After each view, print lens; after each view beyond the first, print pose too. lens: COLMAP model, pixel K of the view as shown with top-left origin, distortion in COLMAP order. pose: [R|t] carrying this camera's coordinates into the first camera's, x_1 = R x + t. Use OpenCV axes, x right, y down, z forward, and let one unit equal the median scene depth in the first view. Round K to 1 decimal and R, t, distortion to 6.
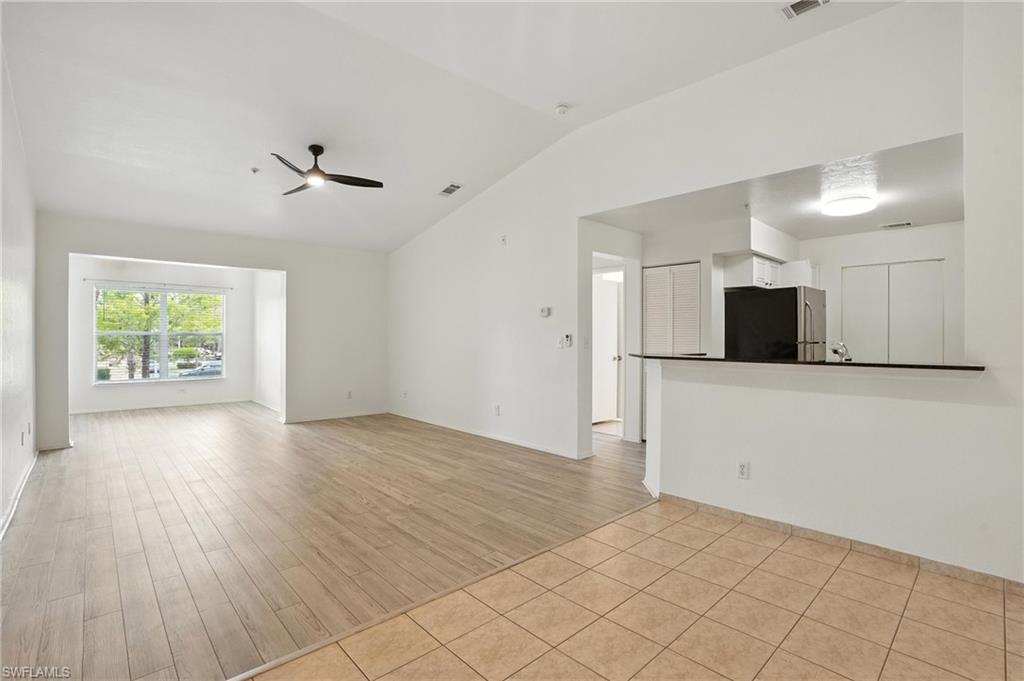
lens RADIAL K [[475.0, 0, 517.2], [0, 475.0, 333.5], [0, 0, 1]] dist [-0.069484, 0.025054]
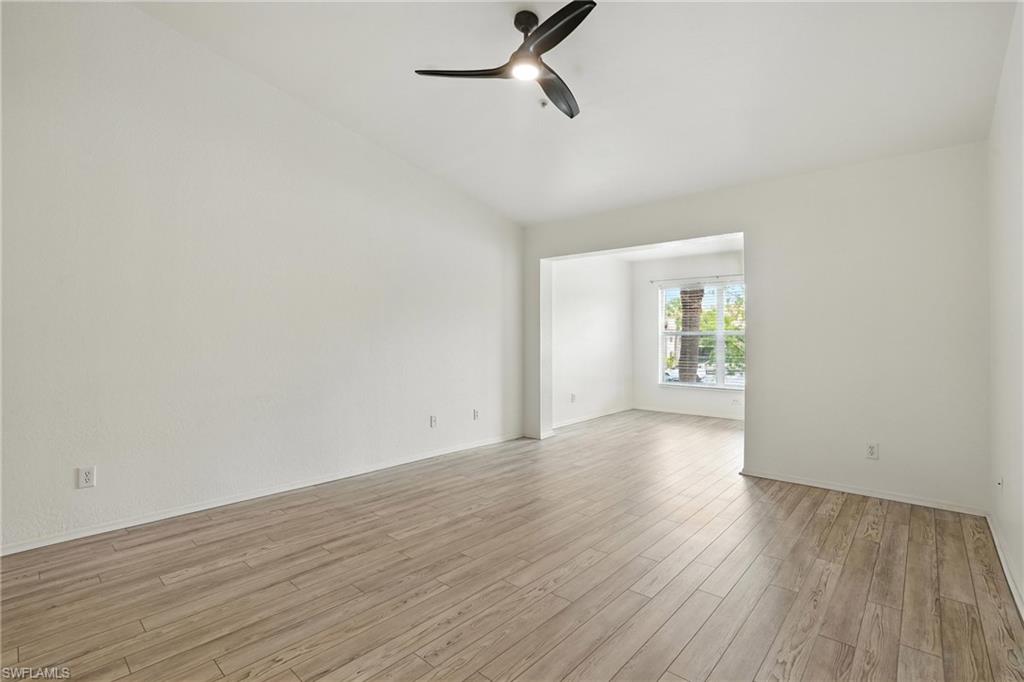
lens RADIAL K [[481.4, 0, 514.8], [0, 481.4, 337.5], [0, 0, 1]] dist [-0.073028, 0.027422]
pose [[0.090209, -0.003795, -0.995916, 0.168493], [0.006644, 0.999973, -0.003209, 0.015317], [0.995901, -0.006327, 0.090232, 1.016327]]
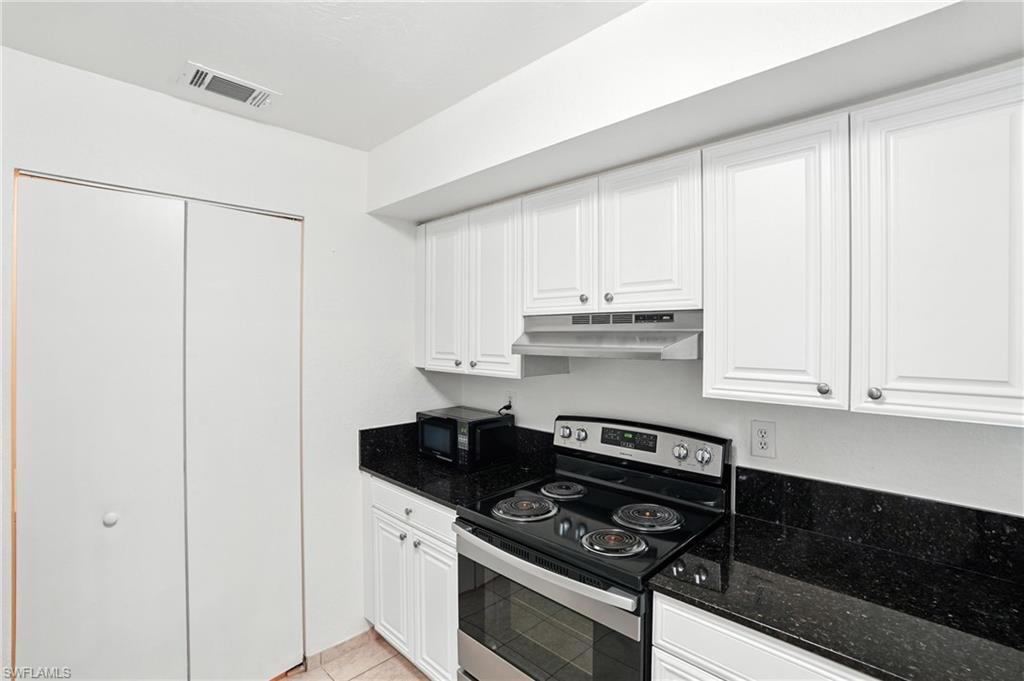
lens RADIAL K [[481.4, 0, 514.8], [0, 481.4, 337.0], [0, 0, 1]] dist [-0.073028, 0.027422]
pose [[-0.038363, -0.007672, 0.999234, 0.576906], [-0.011372, 0.999909, 0.007240, -0.066527], [-0.999199, -0.011085, -0.038447, 0.947013]]
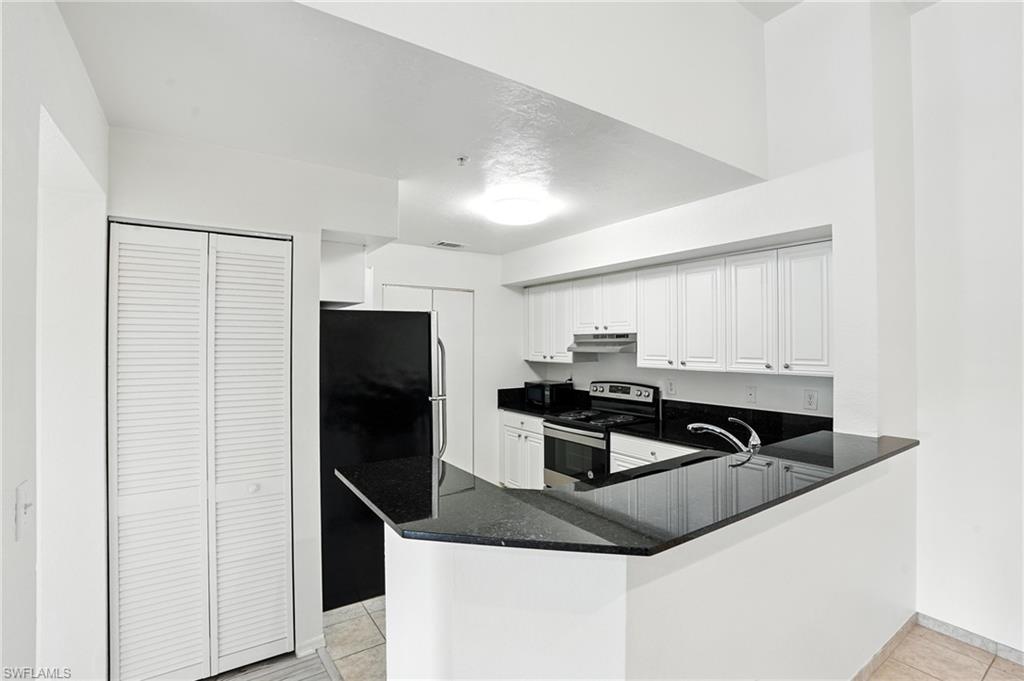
lens RADIAL K [[481.4, 0, 514.8], [0, 481.4, 337.0], [0, 0, 1]] dist [-0.073028, 0.027422]
pose [[0.152371, 0.007474, 0.988295, -0.030703], [-0.004724, 0.999965, -0.006833, -0.071482], [-0.988312, -0.003628, 0.152401, 0.885026]]
